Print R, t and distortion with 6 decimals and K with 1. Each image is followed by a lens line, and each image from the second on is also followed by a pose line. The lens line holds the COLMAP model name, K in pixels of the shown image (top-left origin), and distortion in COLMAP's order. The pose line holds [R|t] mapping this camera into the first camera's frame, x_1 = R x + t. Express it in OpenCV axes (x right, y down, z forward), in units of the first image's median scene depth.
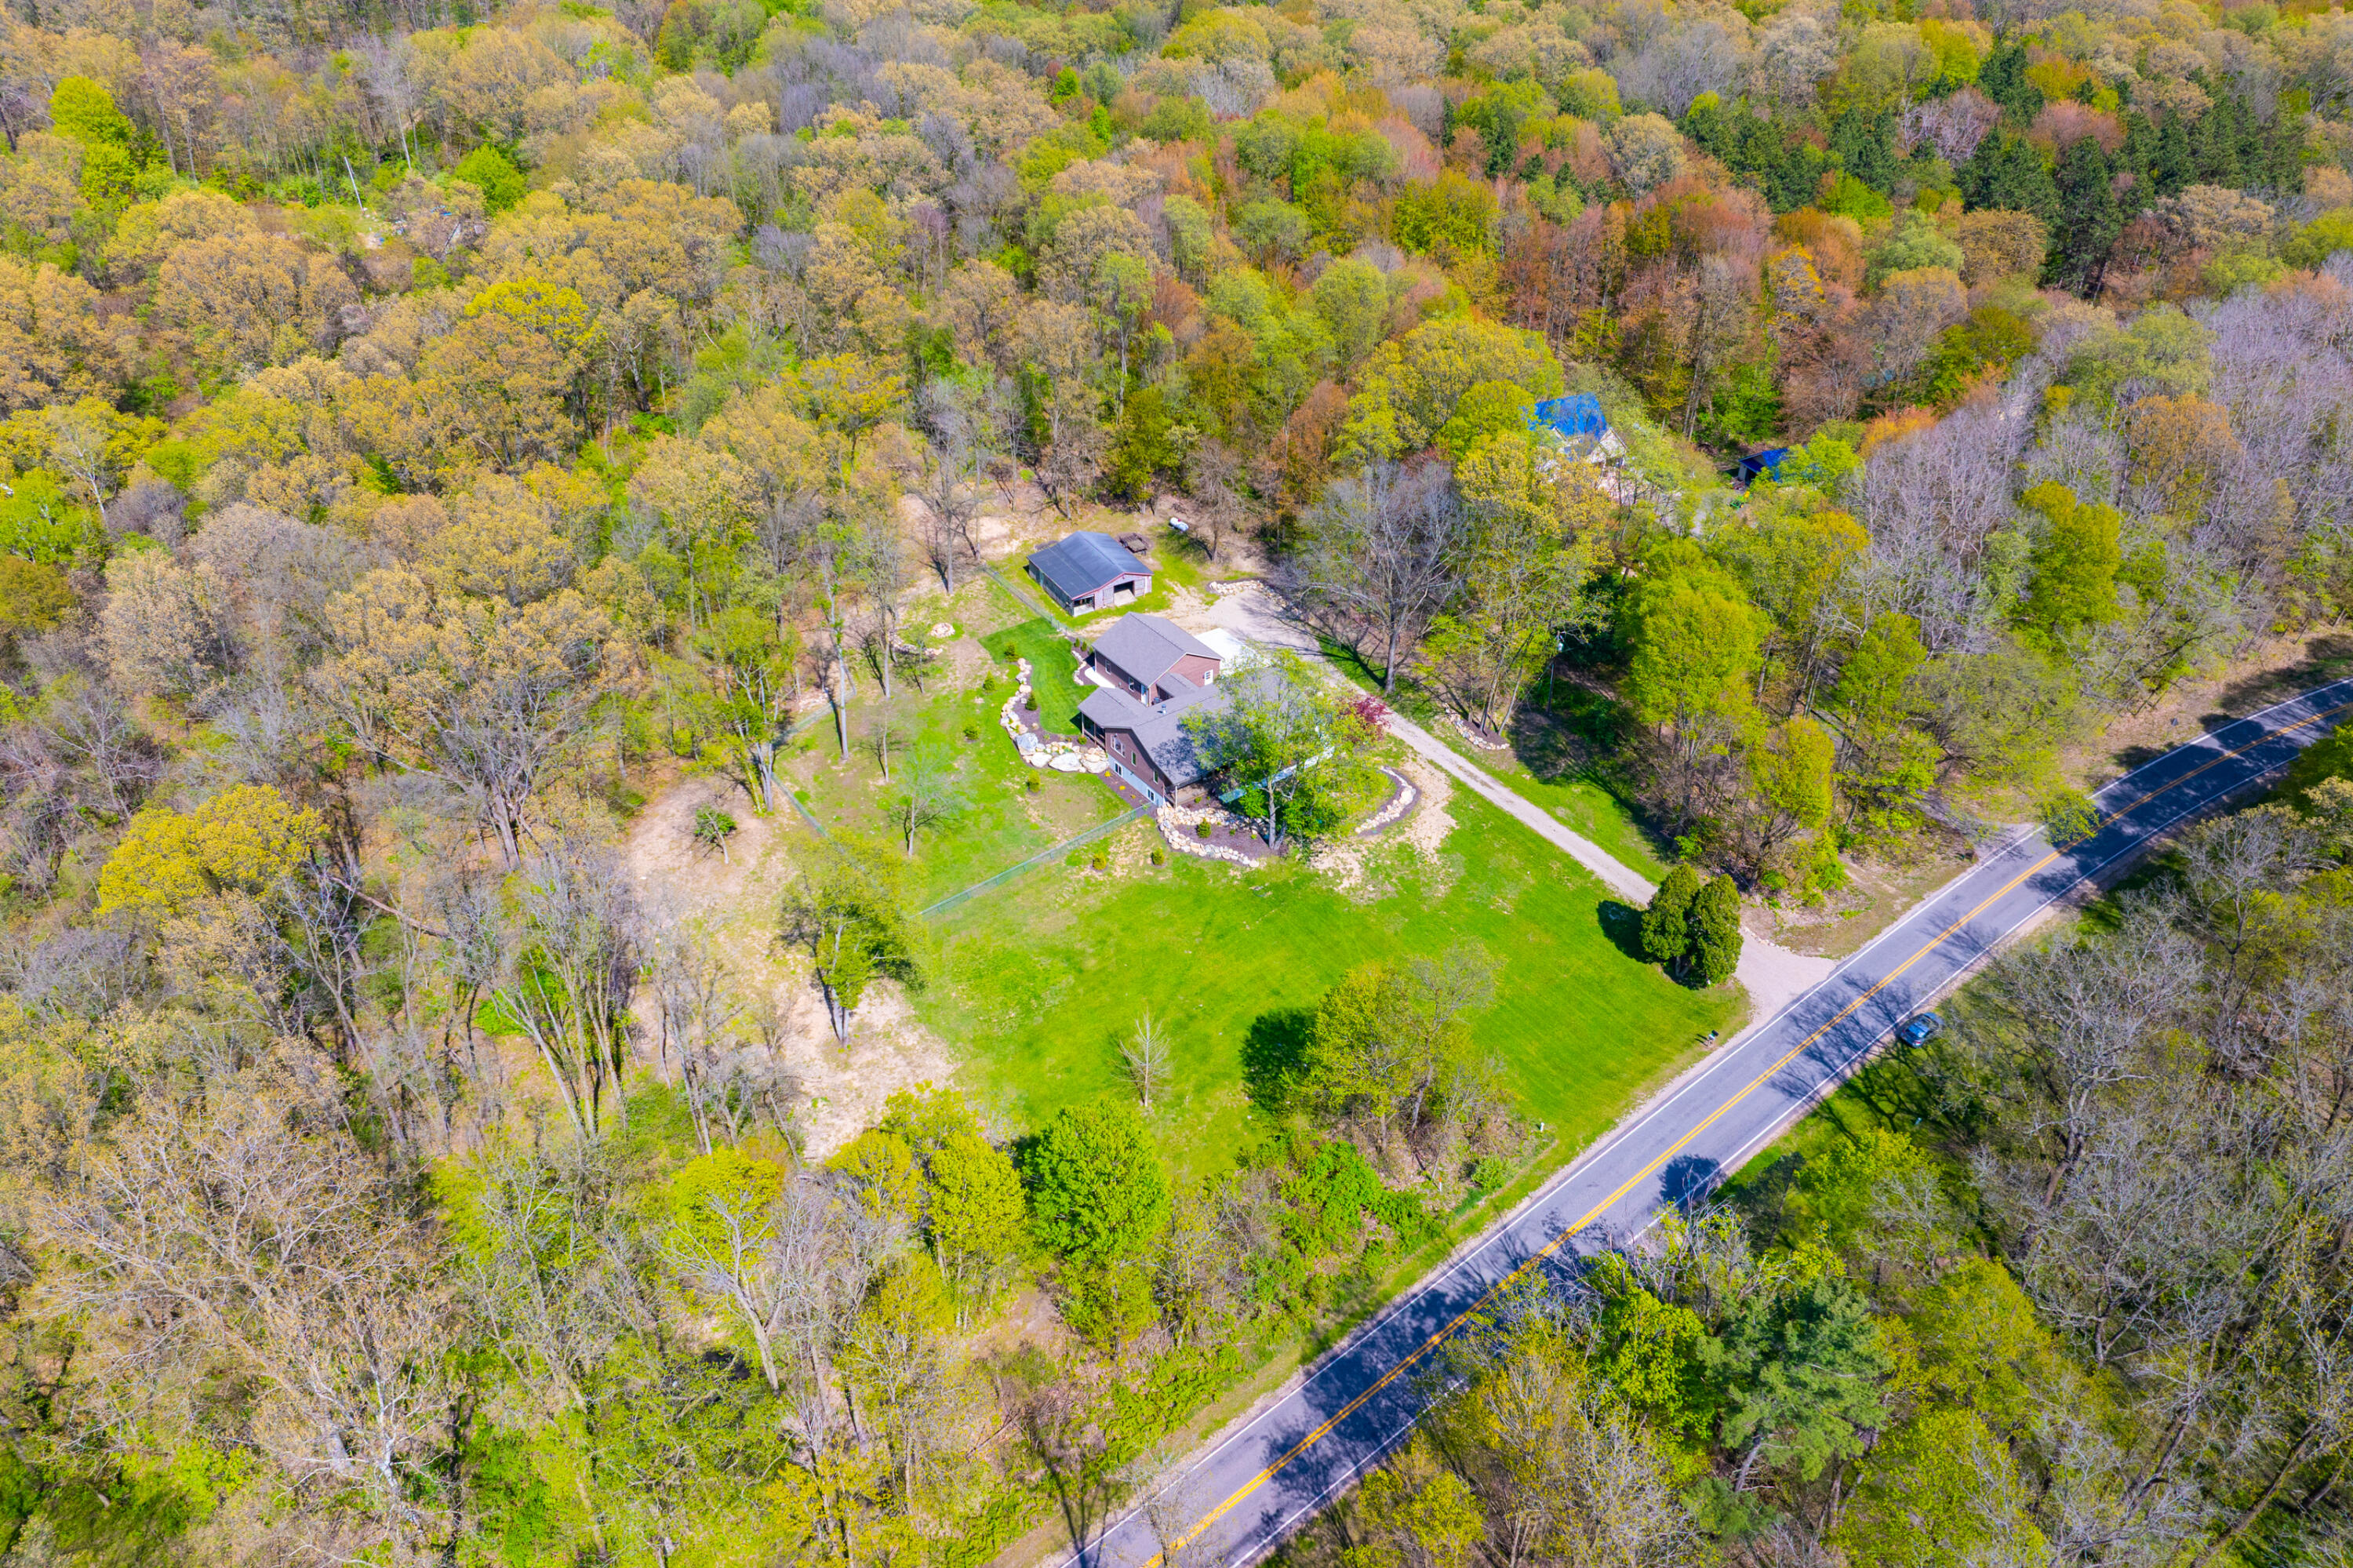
lens RADIAL K [[1562.1, 0, 1190.9], [0, 1562.1, 815.6], [0, 0, 1]] dist [-0.029398, 0.002409]
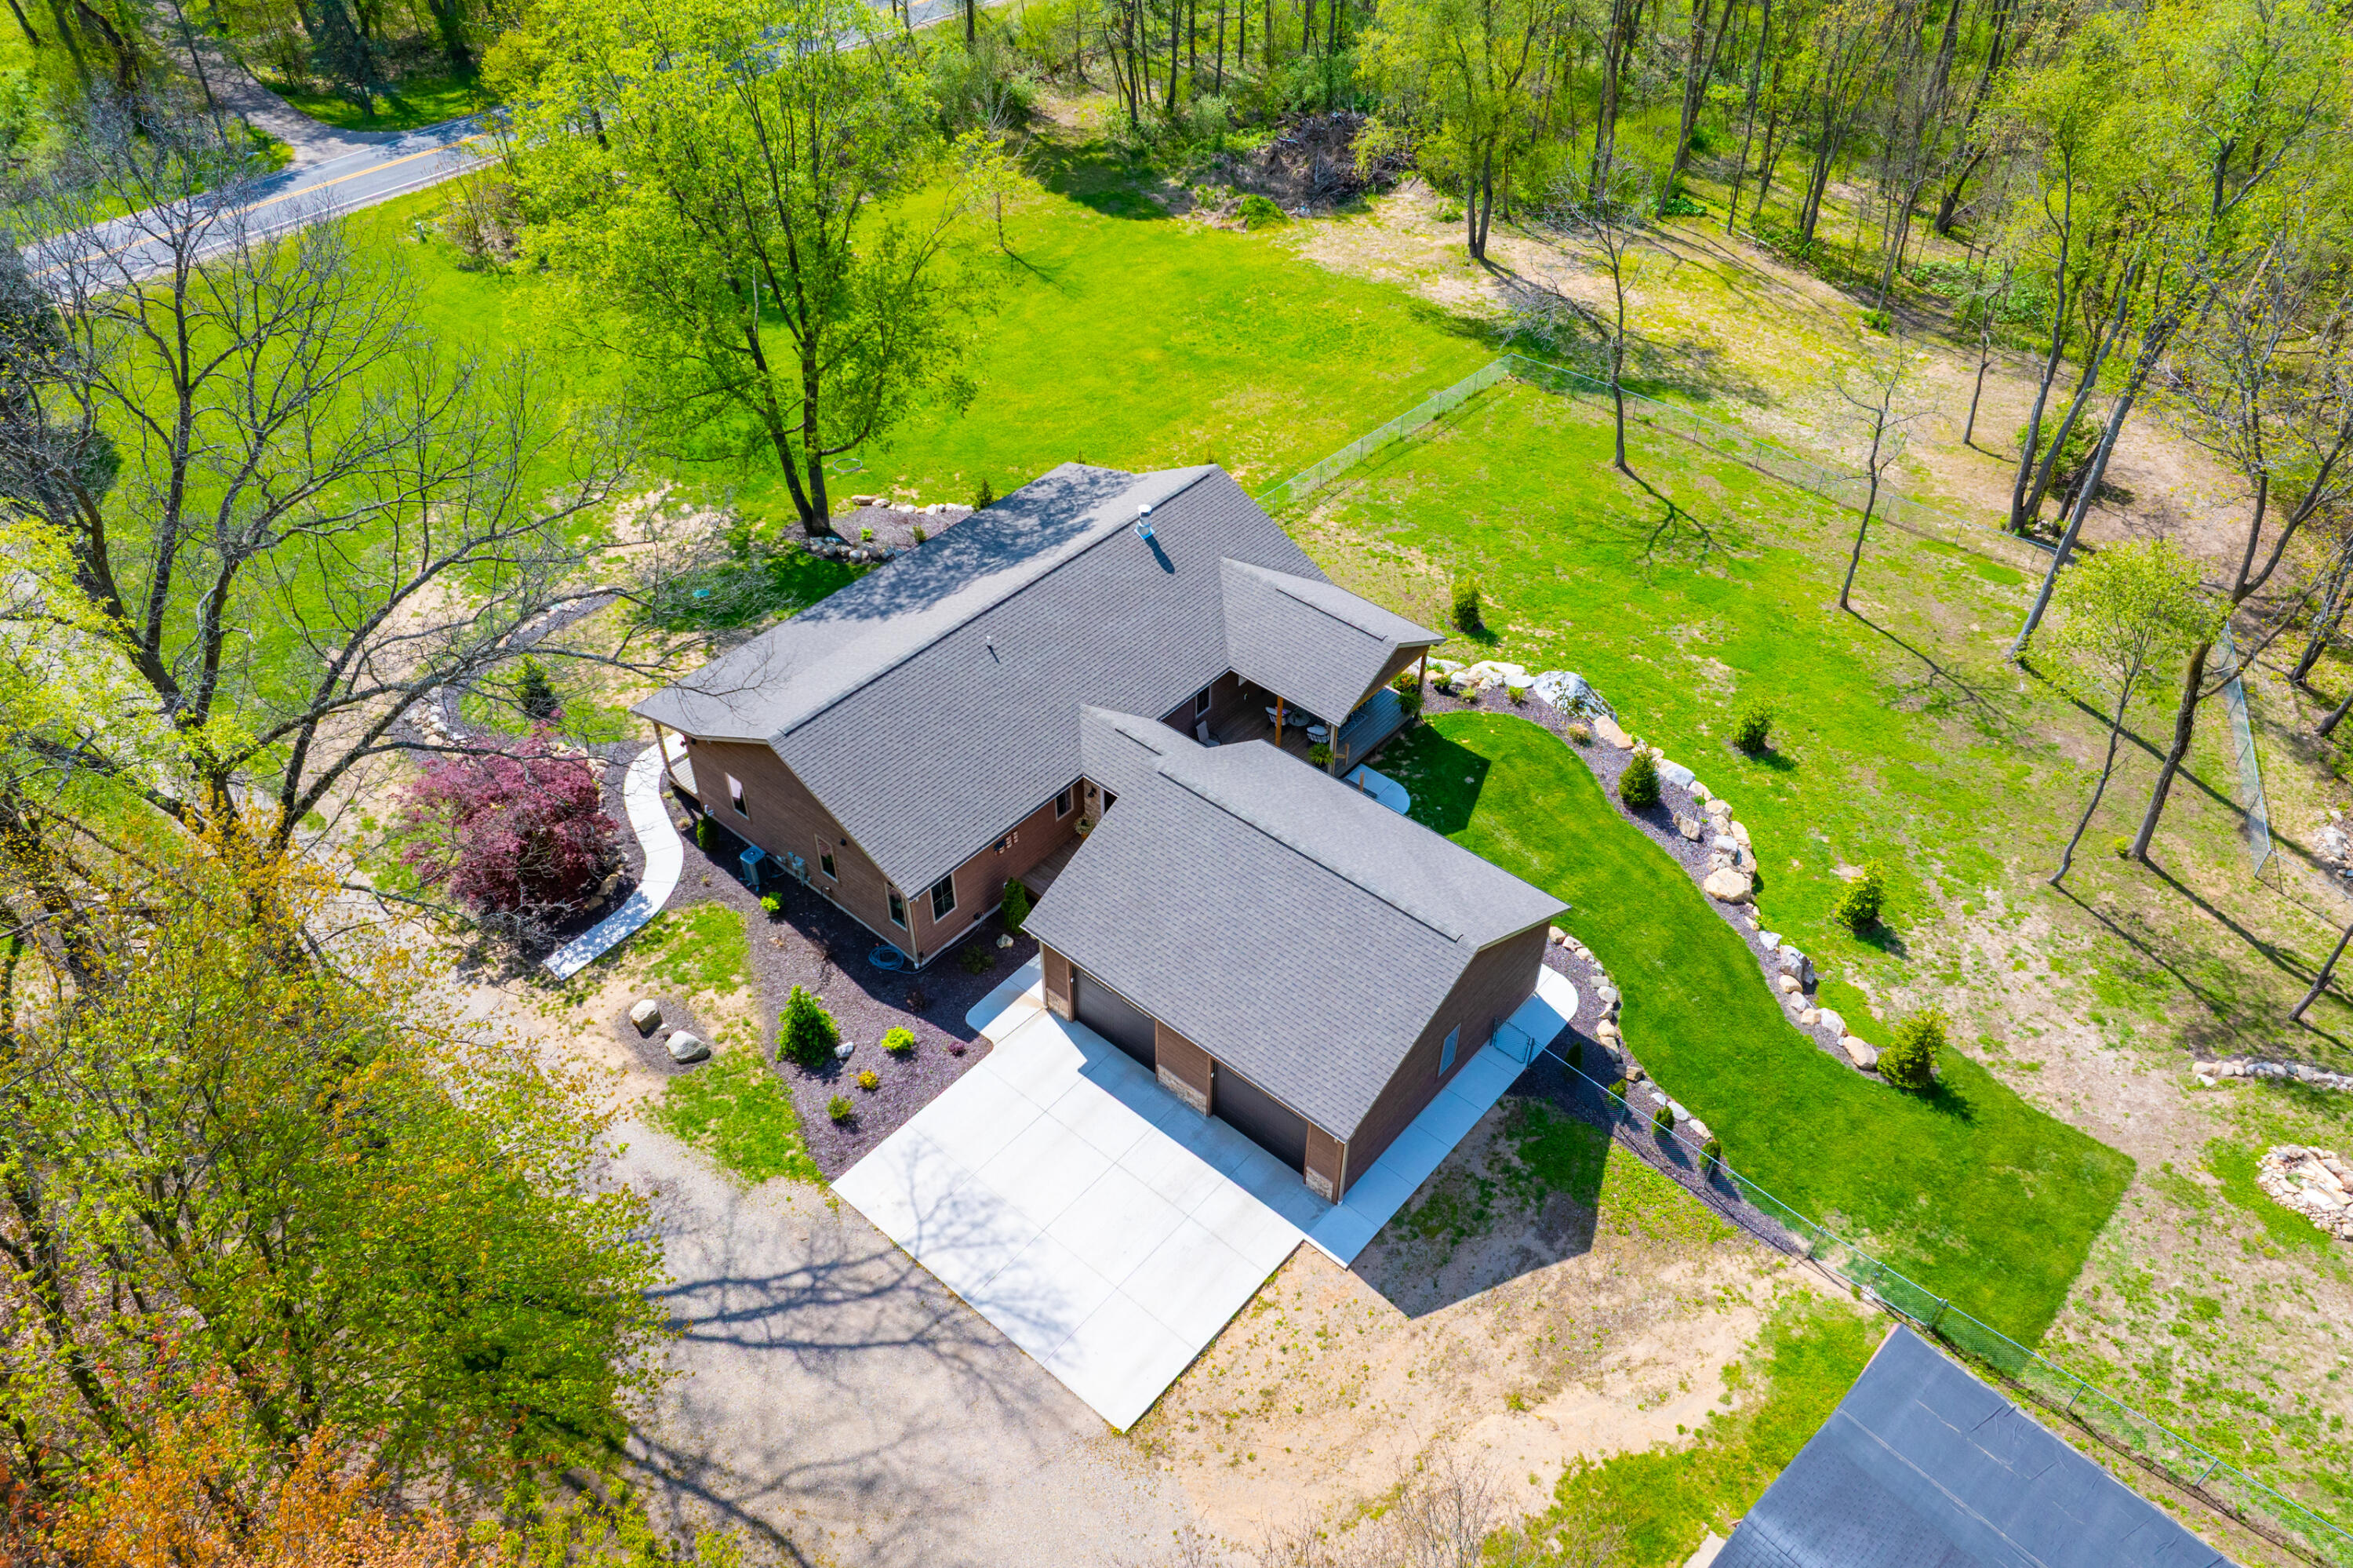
lens RADIAL K [[1642.1, 0, 1172.4], [0, 1642.1, 829.7], [0, 0, 1]] dist [-0.025540, -0.001211]
pose [[-0.976748, 0.127667, -0.172236, 0.037556], [-0.145600, 0.194682, 0.970000, -0.327923], [0.157368, 0.972523, -0.171567, 0.948840]]
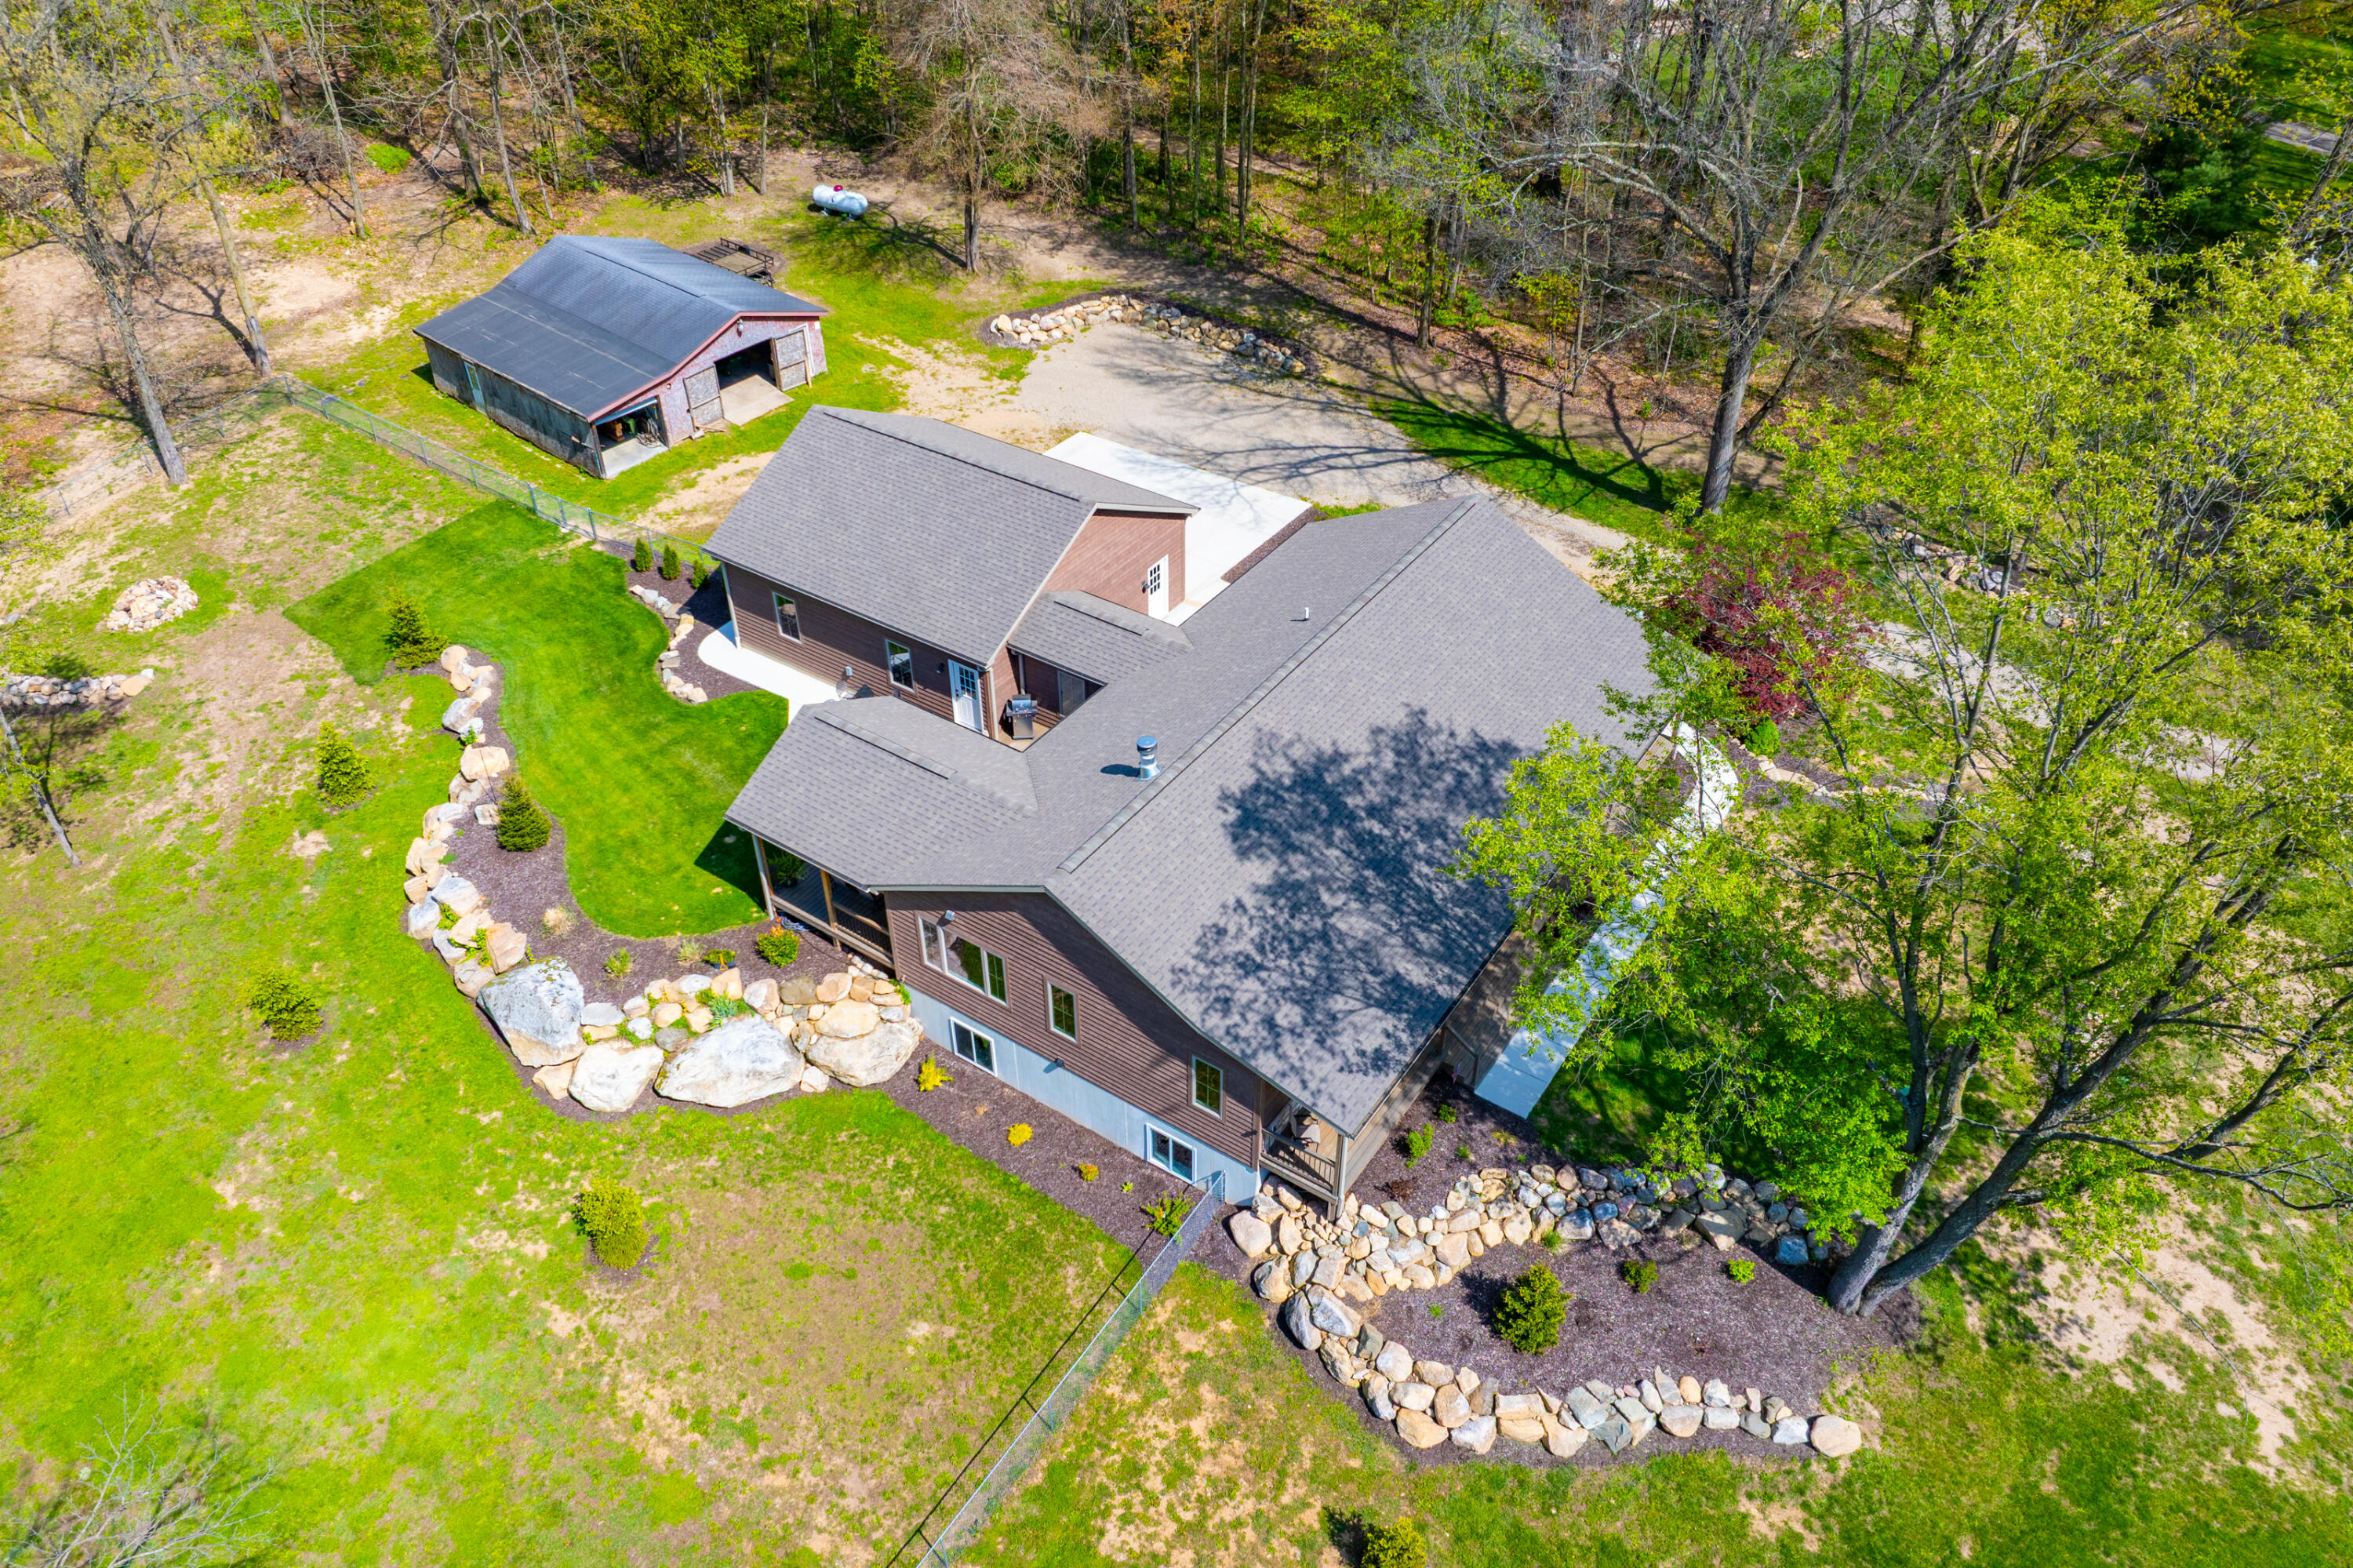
lens RADIAL K [[1647.2, 0, 1176.5], [0, 1647.2, 784.0], [0, 0, 1]] dist [-0.037391, -0.000706]
pose [[0.947245, -0.214226, 0.238399, -0.058253], [0.204397, 0.976693, 0.065517, -0.066618], [-0.246878, -0.013333, 0.968955, 0.655876]]
